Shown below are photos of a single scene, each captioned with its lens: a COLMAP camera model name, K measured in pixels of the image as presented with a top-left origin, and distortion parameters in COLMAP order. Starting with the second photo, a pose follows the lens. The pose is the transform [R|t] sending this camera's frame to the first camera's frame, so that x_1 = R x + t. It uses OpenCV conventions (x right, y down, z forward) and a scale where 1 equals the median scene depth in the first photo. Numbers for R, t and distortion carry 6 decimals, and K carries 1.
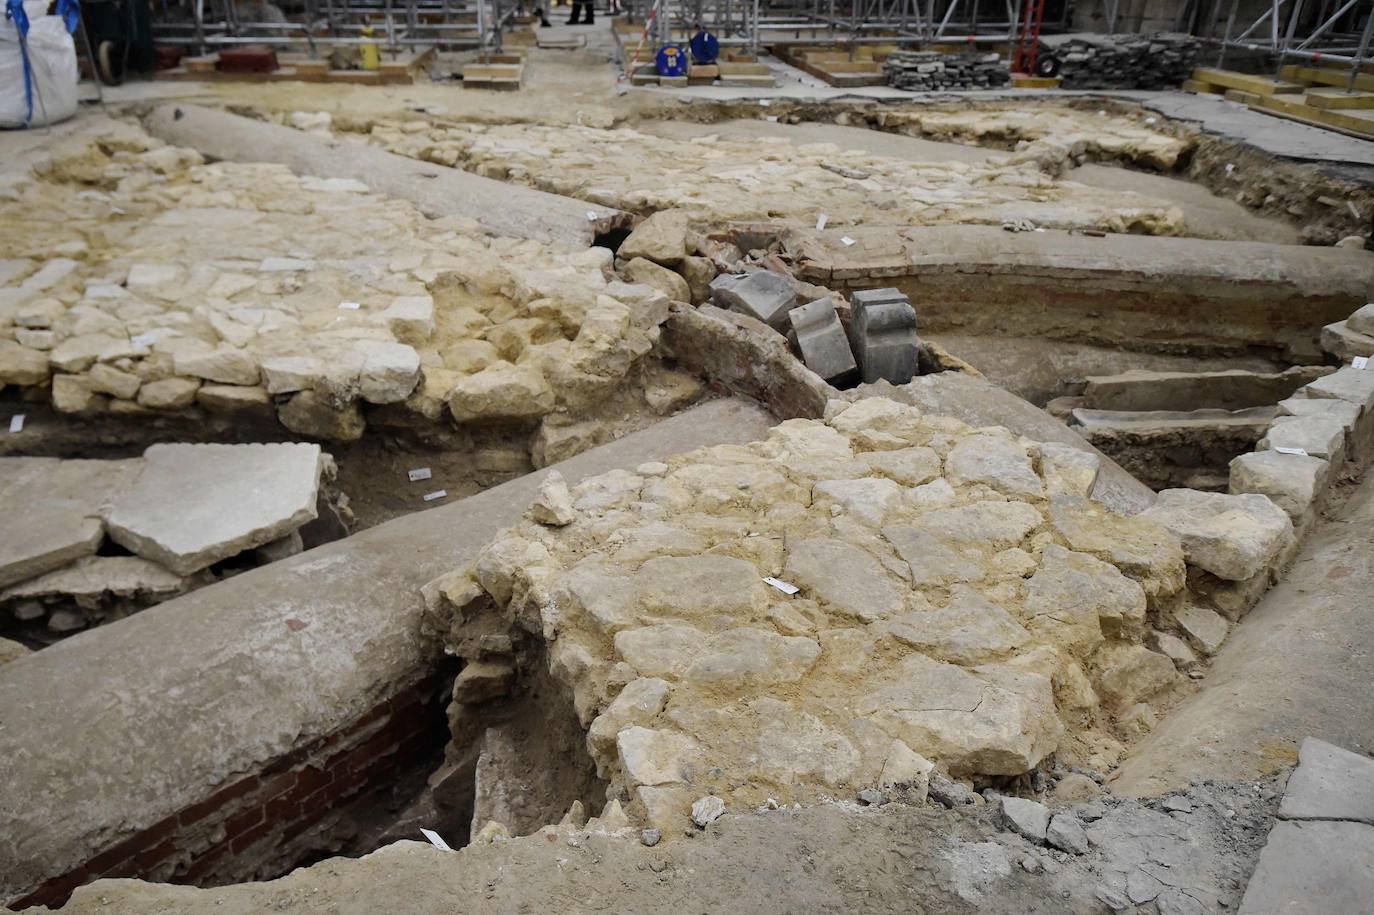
lens RADIAL K [[987.6, 0, 673.0], [0, 987.6, 459.1], [0, 0, 1]] dist [0.021152, 0.008205]
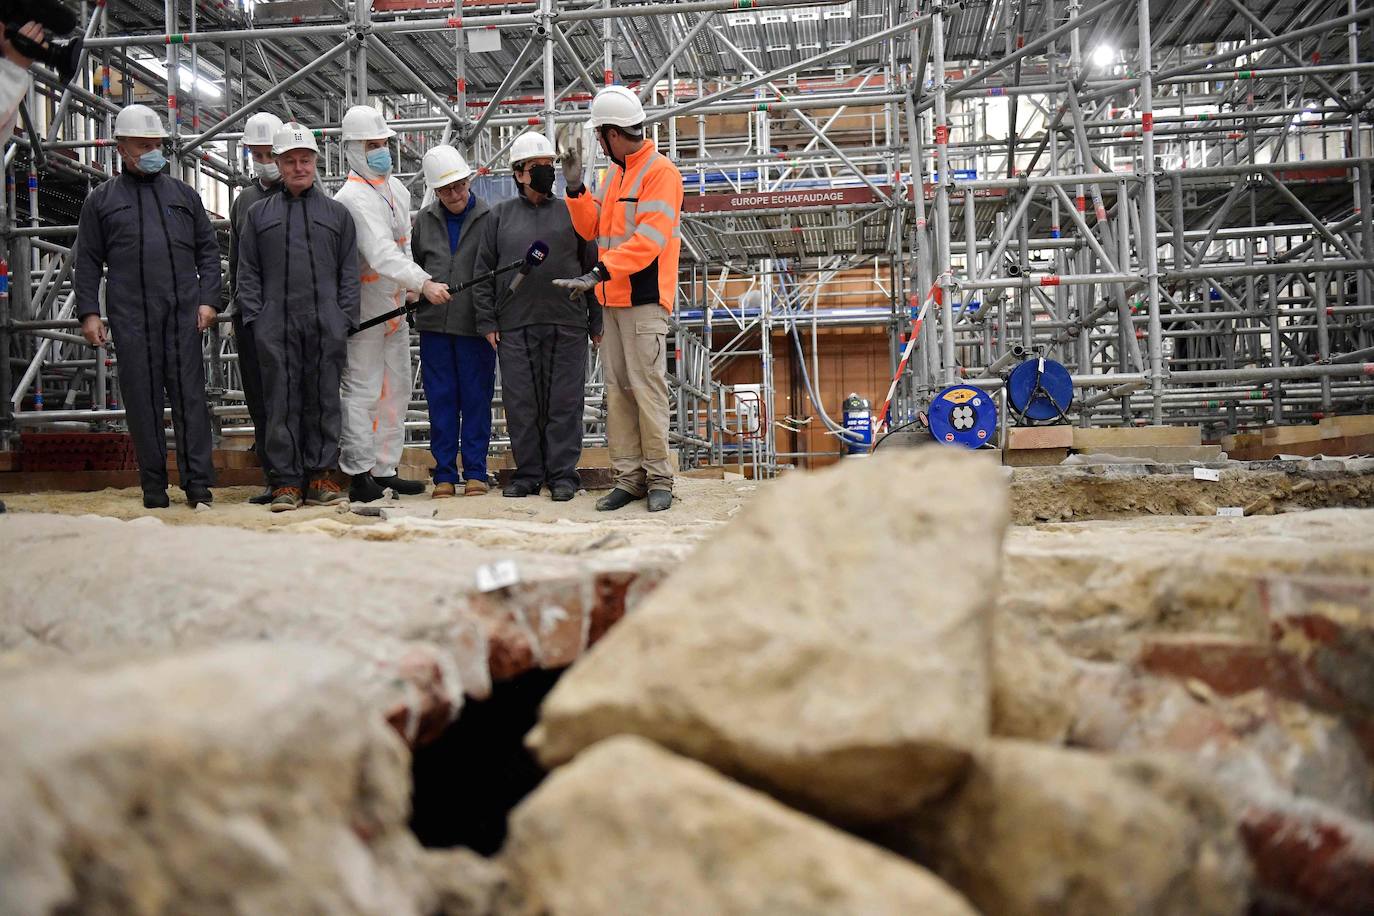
lens RADIAL K [[1392.7, 0, 687.3], [0, 1392.7, 457.5], [0, 0, 1]] dist [0.019332, 0.000000]
pose [[0.977317, -0.038833, -0.208191, 0.012032], [-0.067711, 0.874151, -0.480911, -0.138025], [0.200665, 0.484100, 0.851693, 0.765677]]
